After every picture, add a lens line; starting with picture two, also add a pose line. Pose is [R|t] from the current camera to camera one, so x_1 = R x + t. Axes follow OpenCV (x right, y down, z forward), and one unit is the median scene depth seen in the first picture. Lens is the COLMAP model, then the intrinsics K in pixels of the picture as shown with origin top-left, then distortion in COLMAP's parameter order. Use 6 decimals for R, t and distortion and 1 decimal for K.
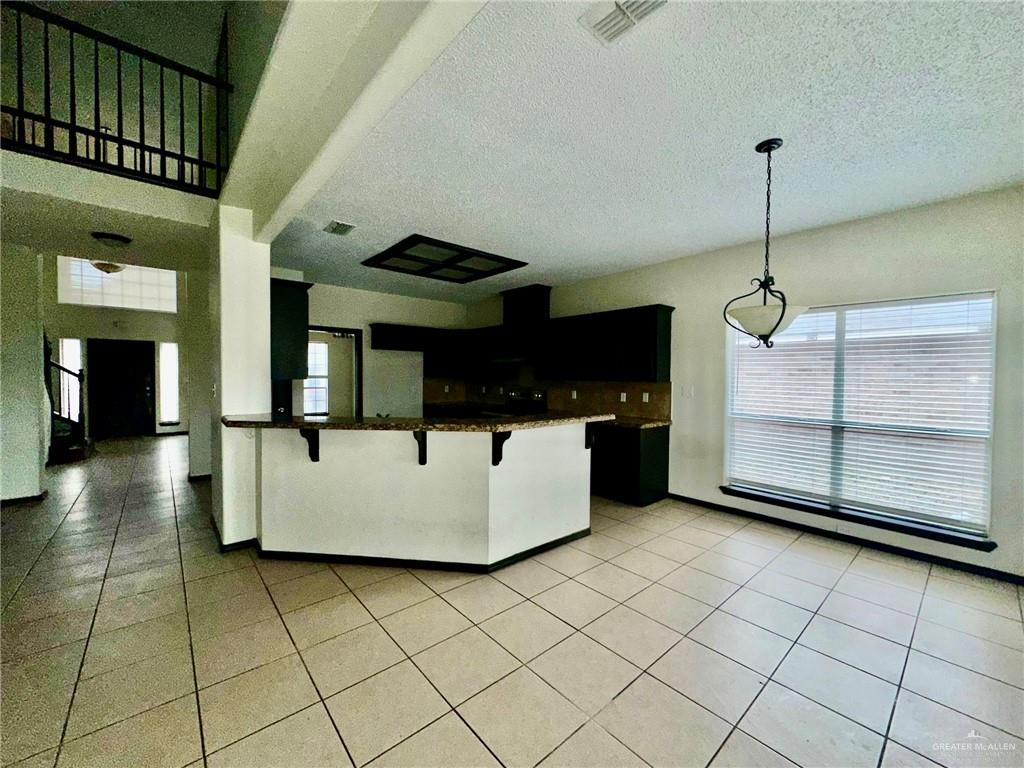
lens RADIAL K [[407.5, 0, 511.9], [0, 407.5, 380.4], [0, 0, 1]] dist [-0.002847, -0.000164]
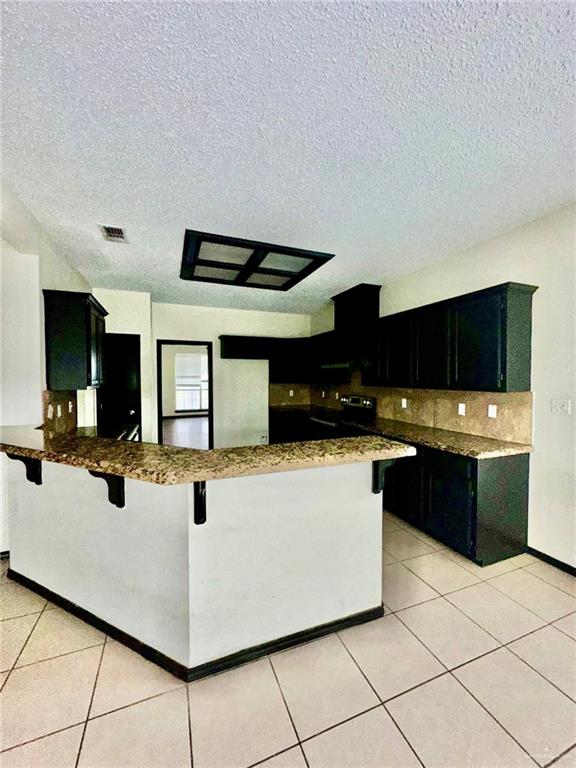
lens RADIAL K [[305.7, 0, 289.6], [0, 305.7, 383.3], [0, 0, 1]] dist [-0.002847, -0.000164]
pose [[0.944516, -0.002449, -0.328457, 0.136653], [0.004723, 0.999970, 0.006124, -0.013443], [0.328432, -0.007336, 0.944499, 0.293132]]
